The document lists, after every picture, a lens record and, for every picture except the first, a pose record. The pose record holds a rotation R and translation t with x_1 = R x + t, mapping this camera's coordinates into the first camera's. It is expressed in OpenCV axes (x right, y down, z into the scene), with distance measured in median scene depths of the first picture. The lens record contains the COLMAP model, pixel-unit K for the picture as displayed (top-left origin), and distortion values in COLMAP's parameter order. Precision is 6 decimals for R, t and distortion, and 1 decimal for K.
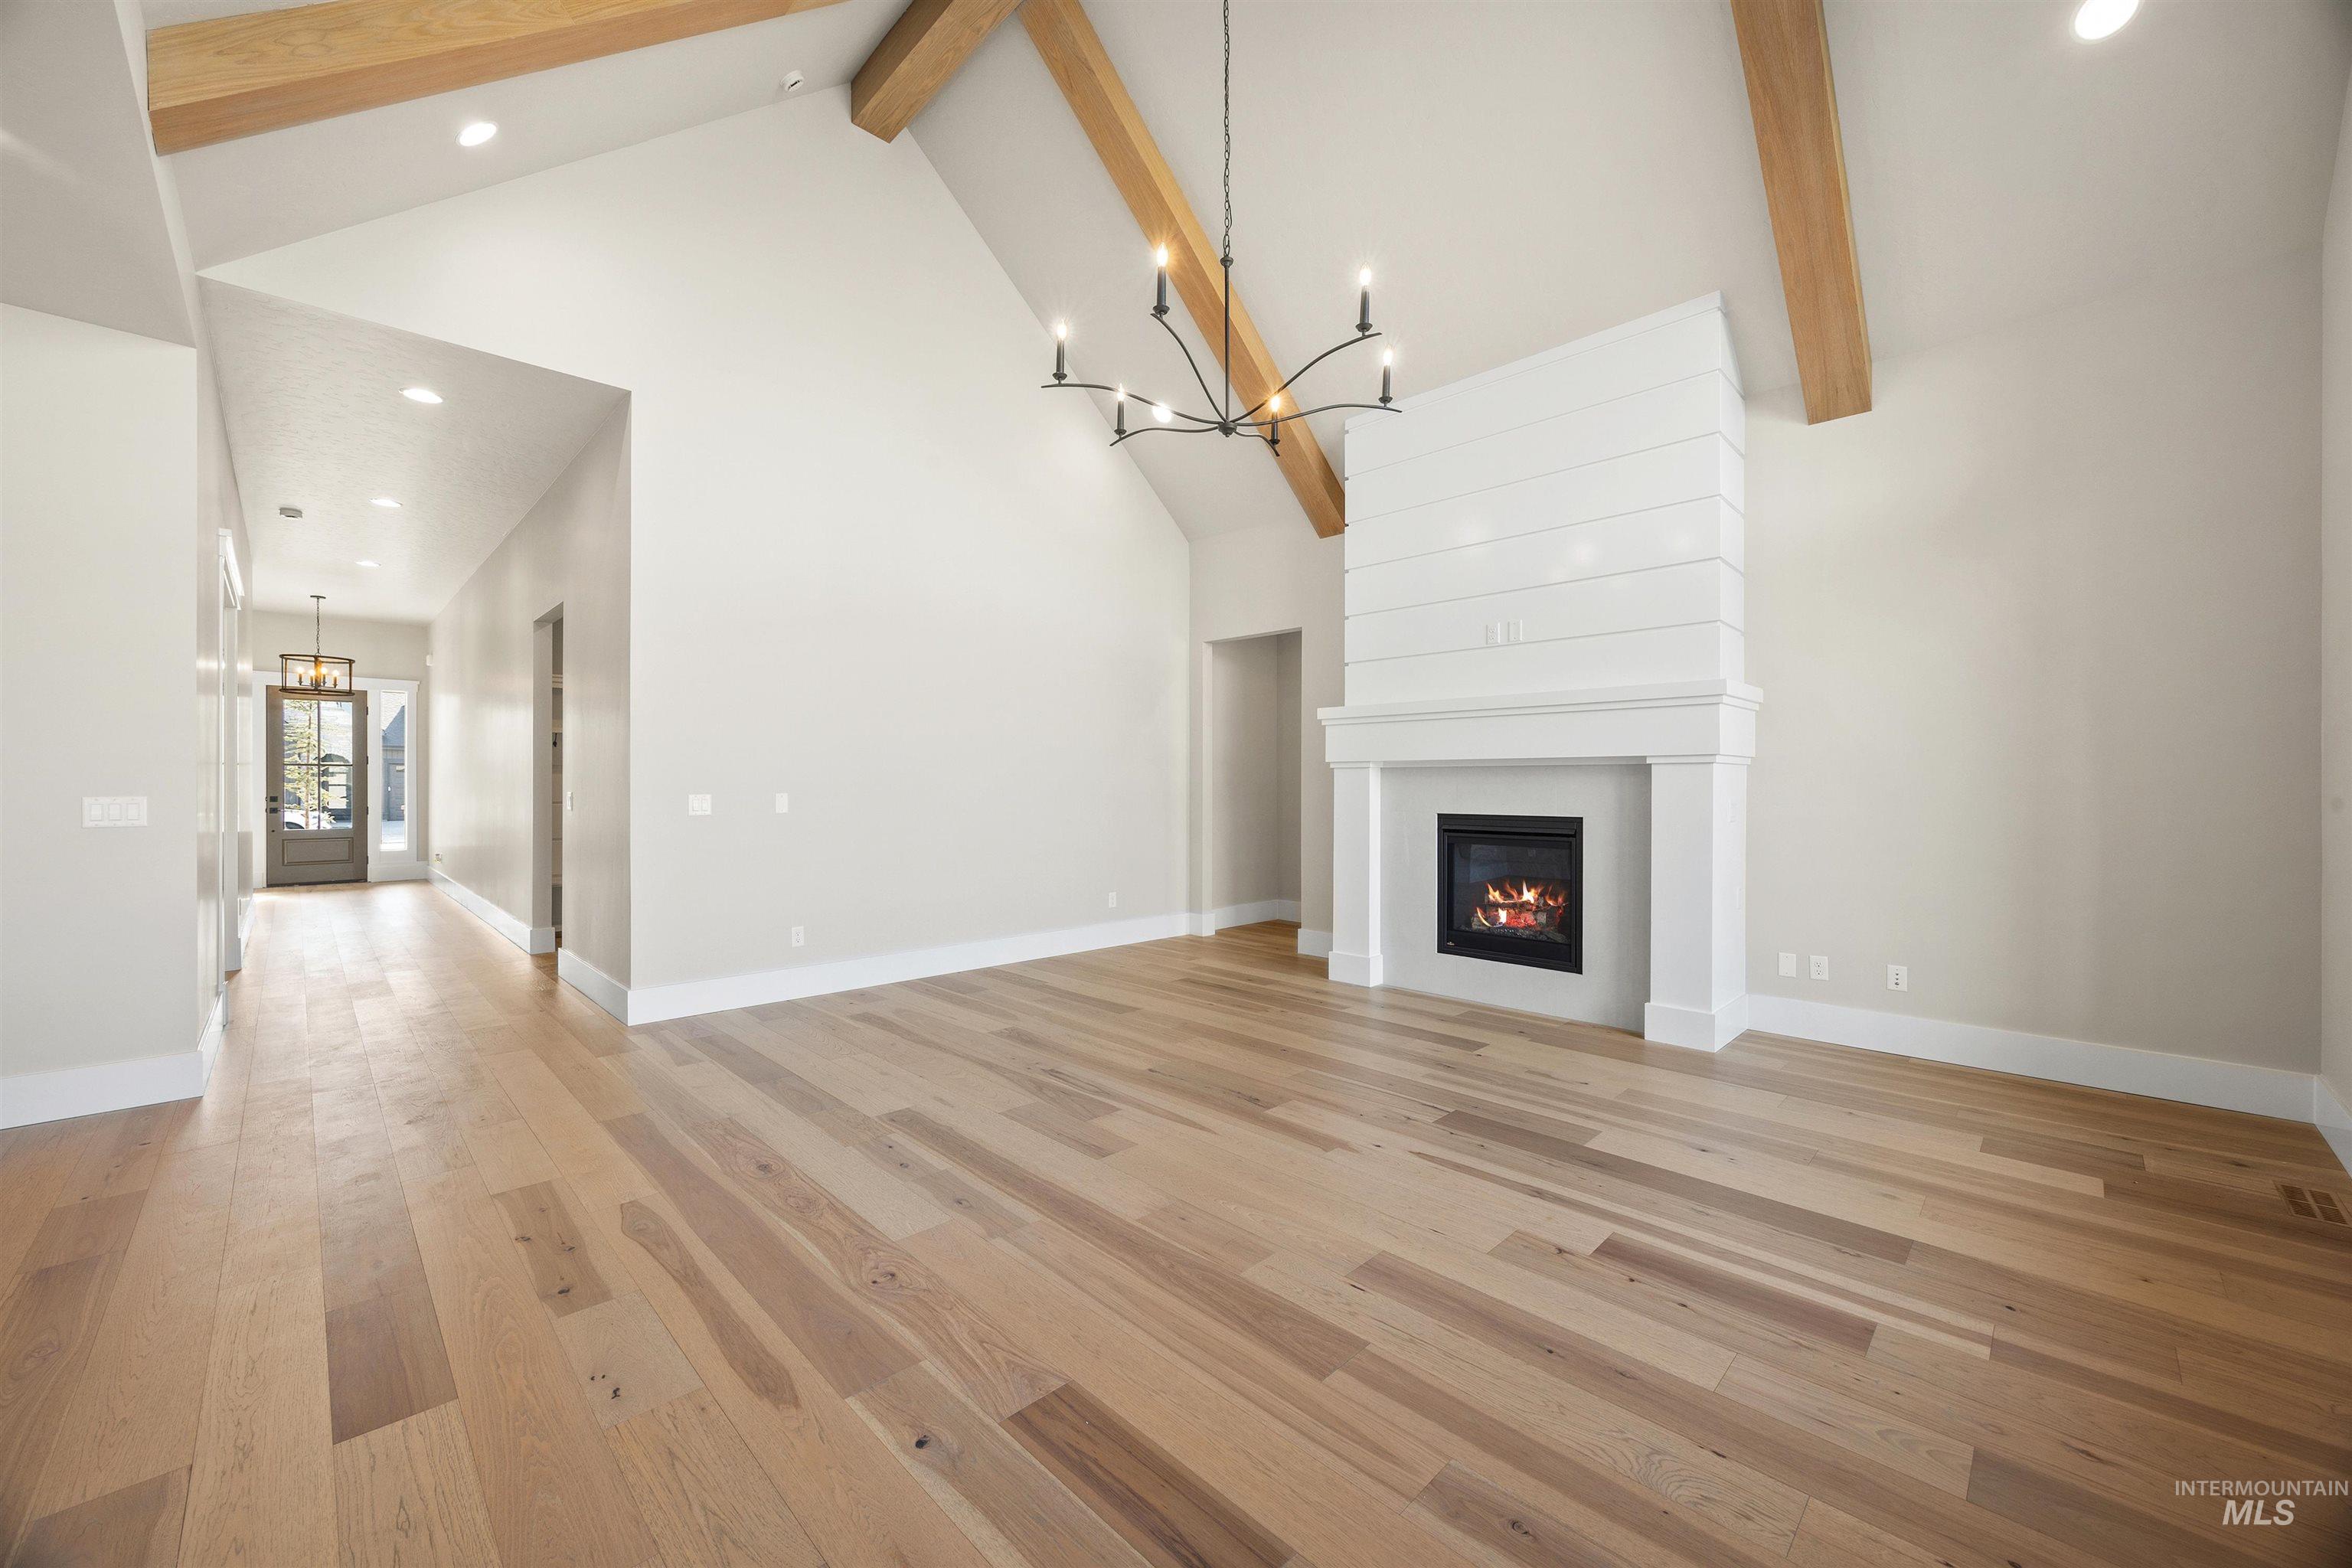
lens RADIAL K [[890.6, 0, 1166.7], [0, 890.6, 781.1], [0, 0, 1]] dist [0.001531, 0.000086]
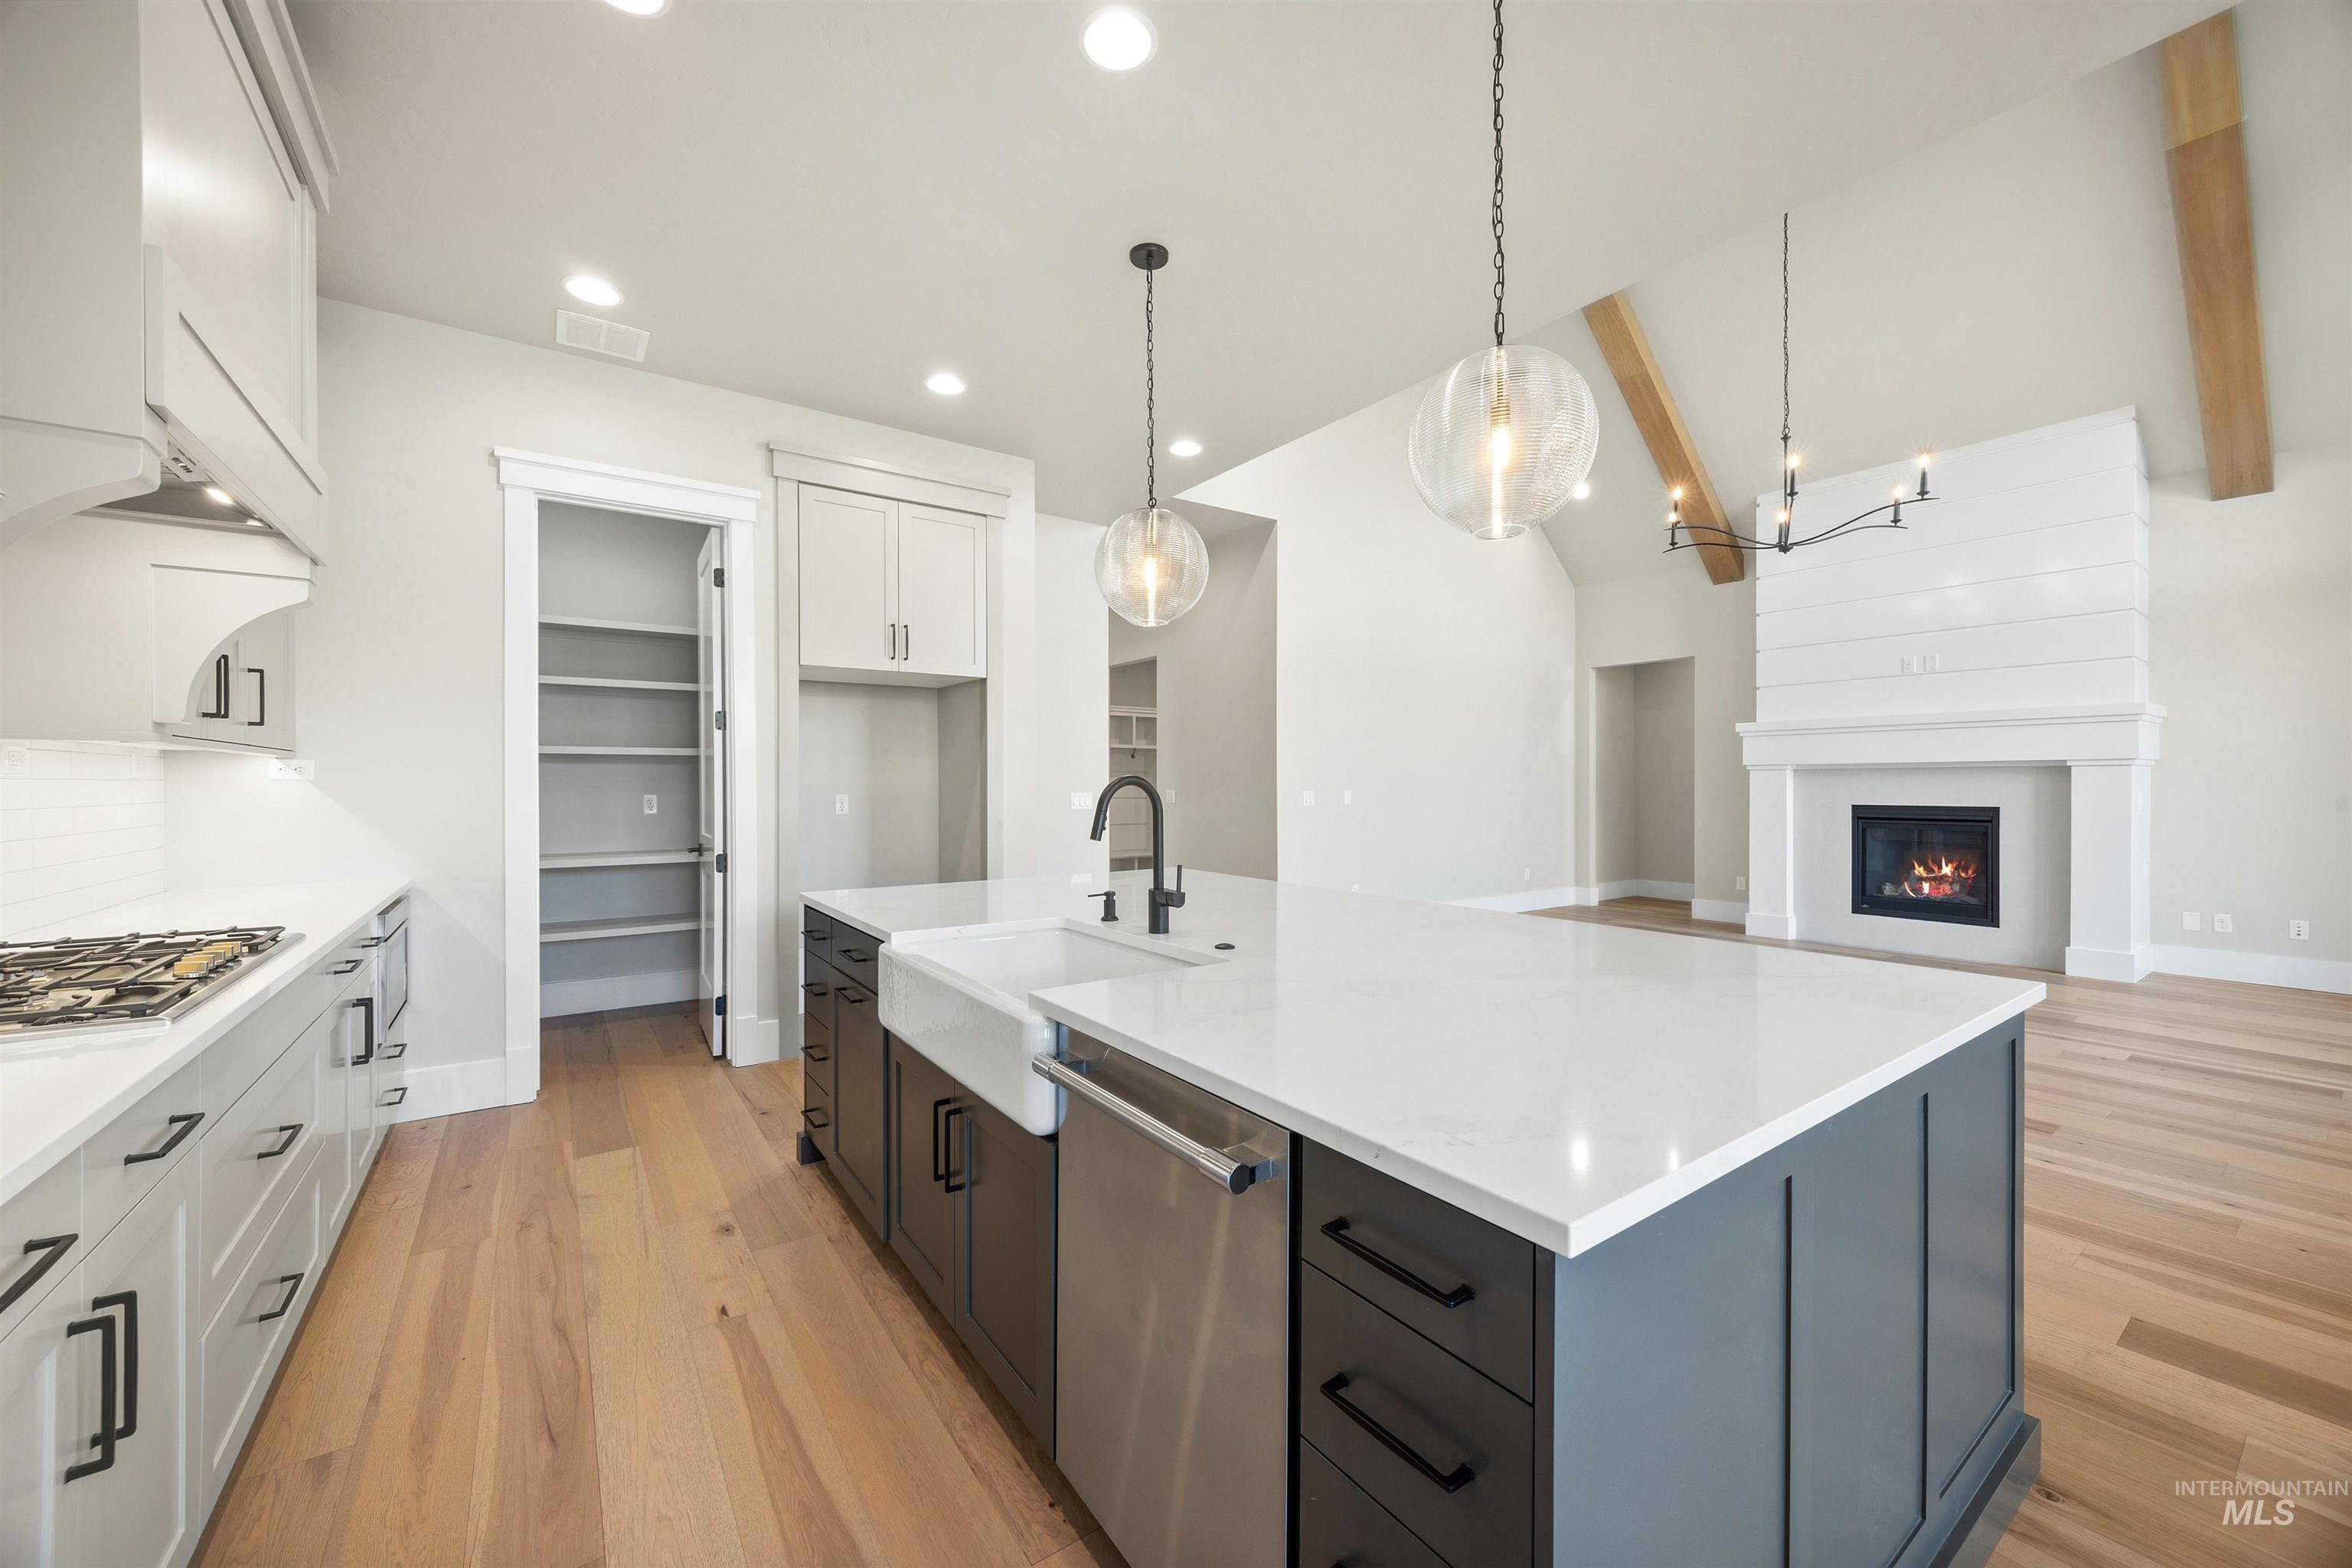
lens RADIAL K [[890.6, 0, 1168.2], [0, 890.6, 784.5], [0, 0, 1]] dist [0.001531, 0.000086]
pose [[0.986907, -0.003700, -0.161246, -0.584525], [0.004493, 0.999980, 0.004553, -0.004198], [0.161226, -0.005218, 0.986904, -0.538307]]
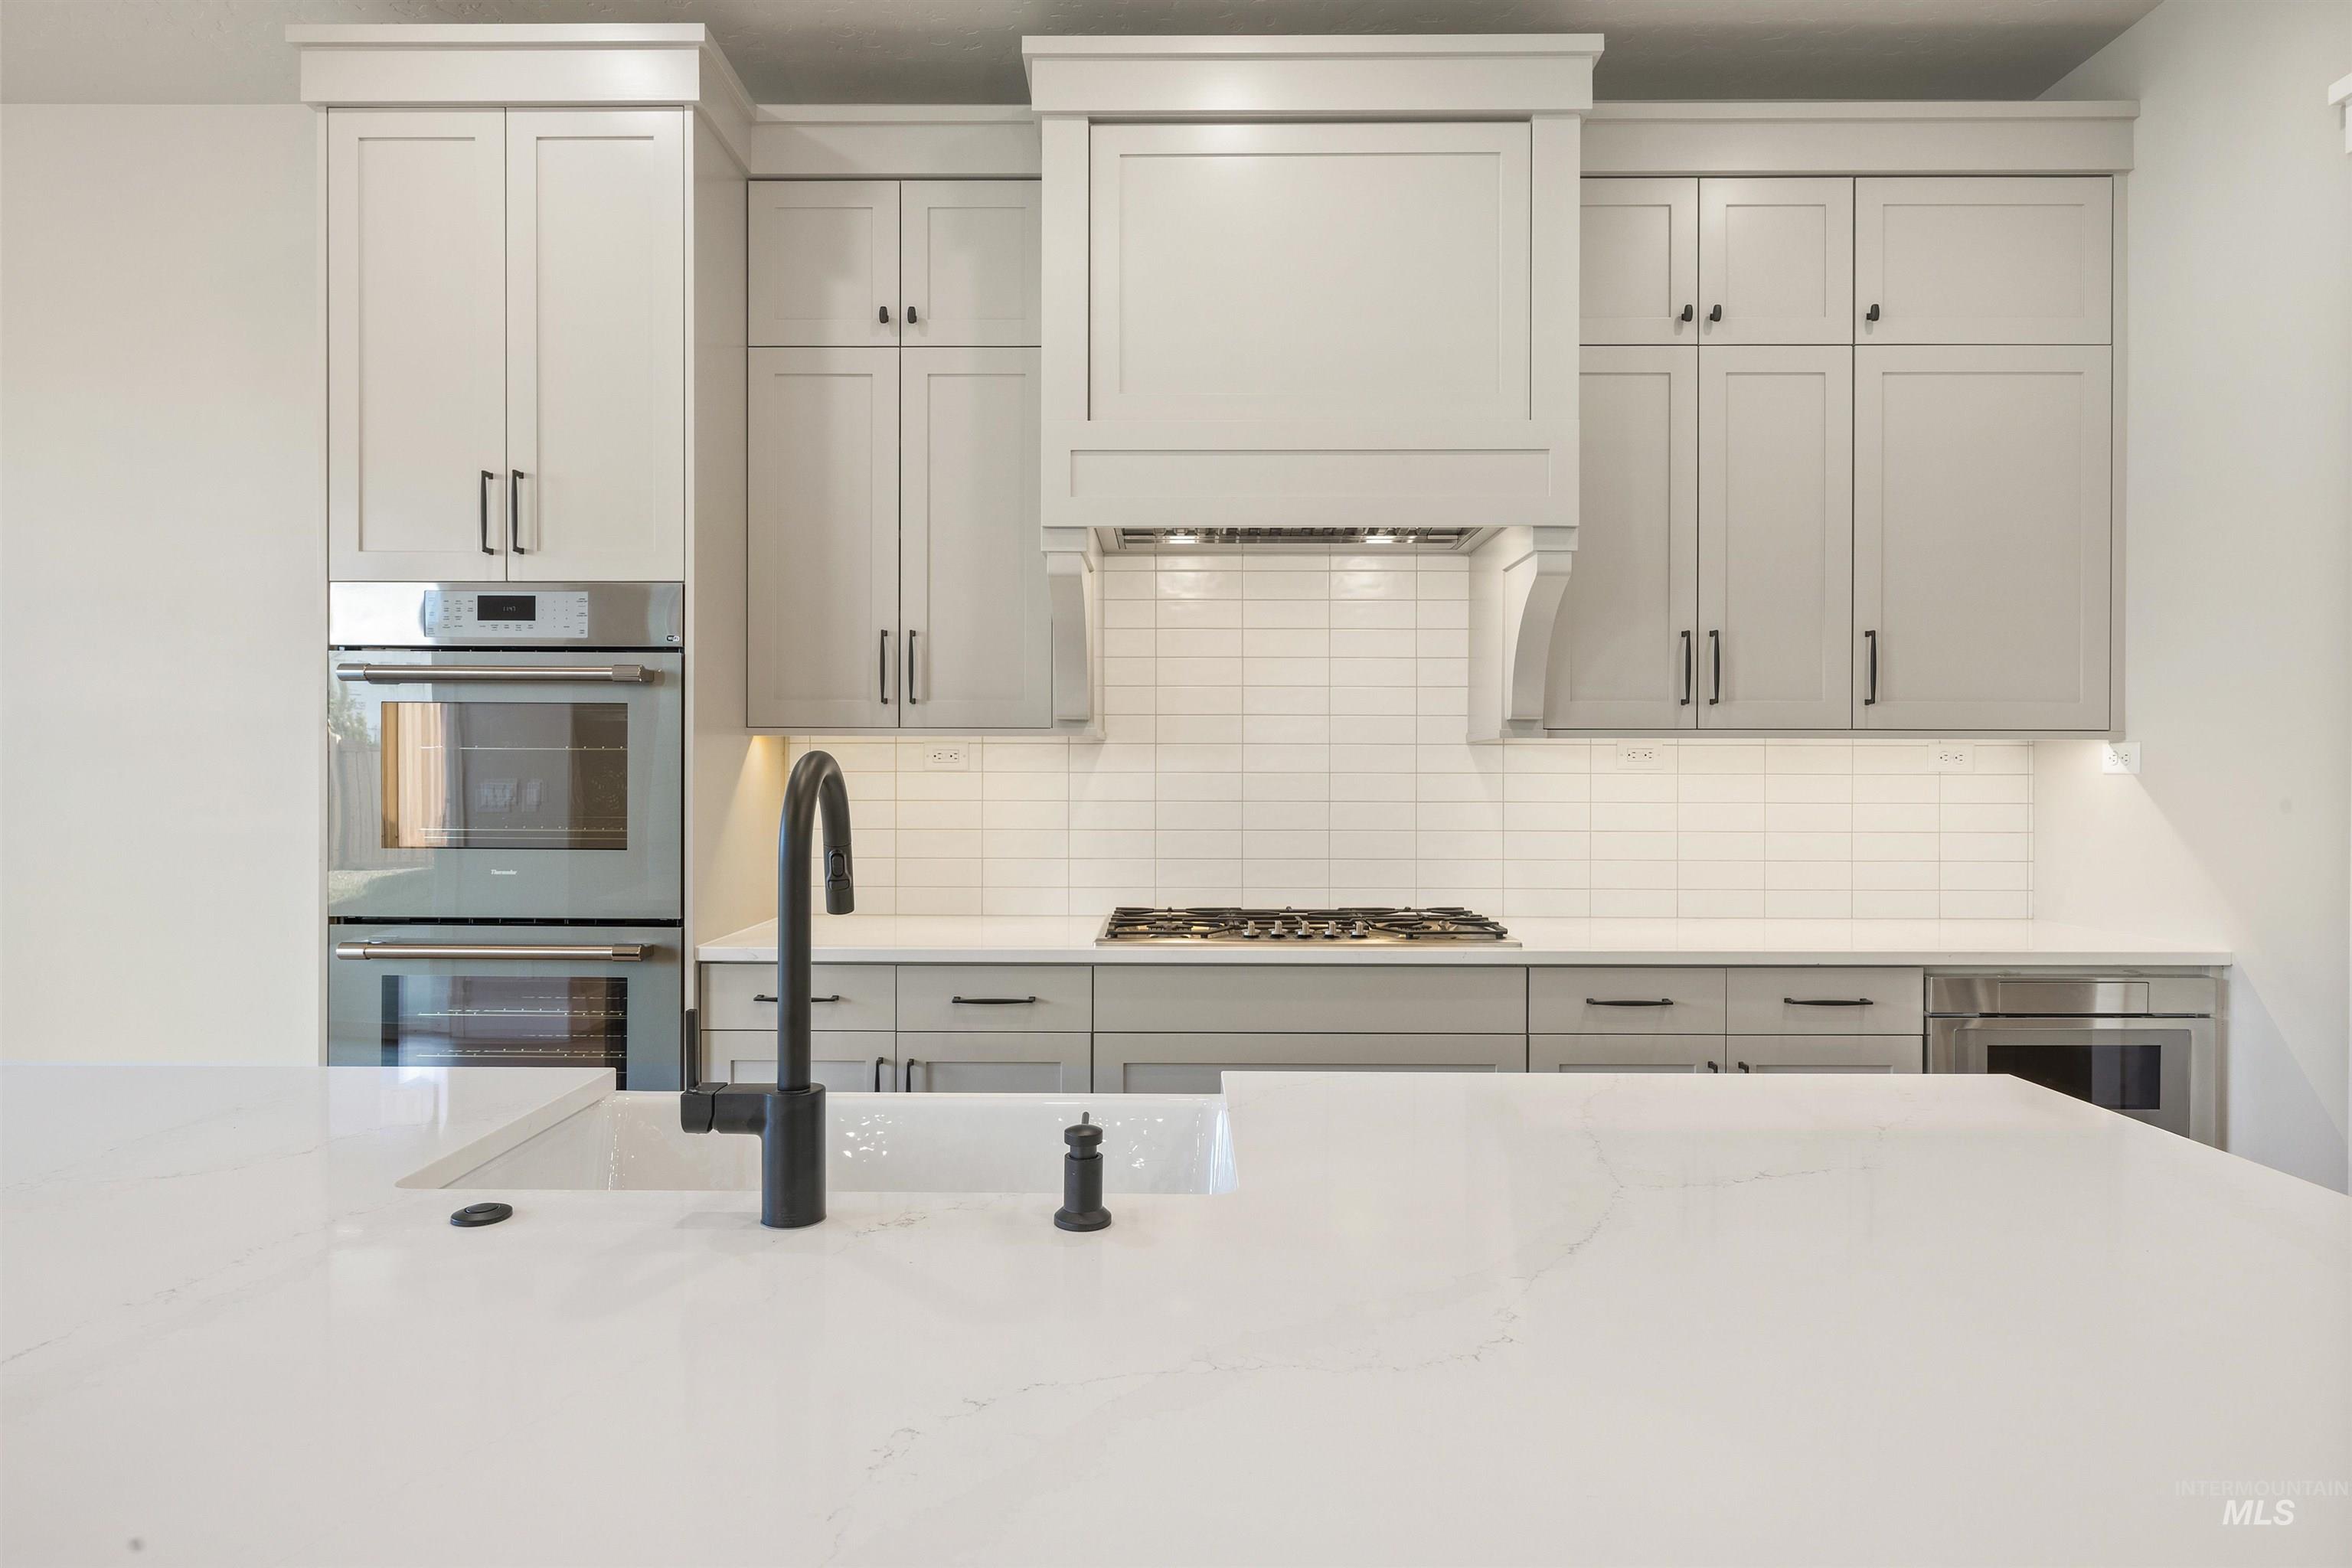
lens RADIAL K [[1298.7, 0, 1168.1], [0, 1298.7, 780.3], [0, 0, 1]] dist [-0.002311, 0.001513]
pose [[-0.705031, -0.004300, -0.709164, -0.546764], [-0.001653, 0.999989, -0.004420, -0.000539], [0.709175, -0.001944, -0.705030, 0.193452]]
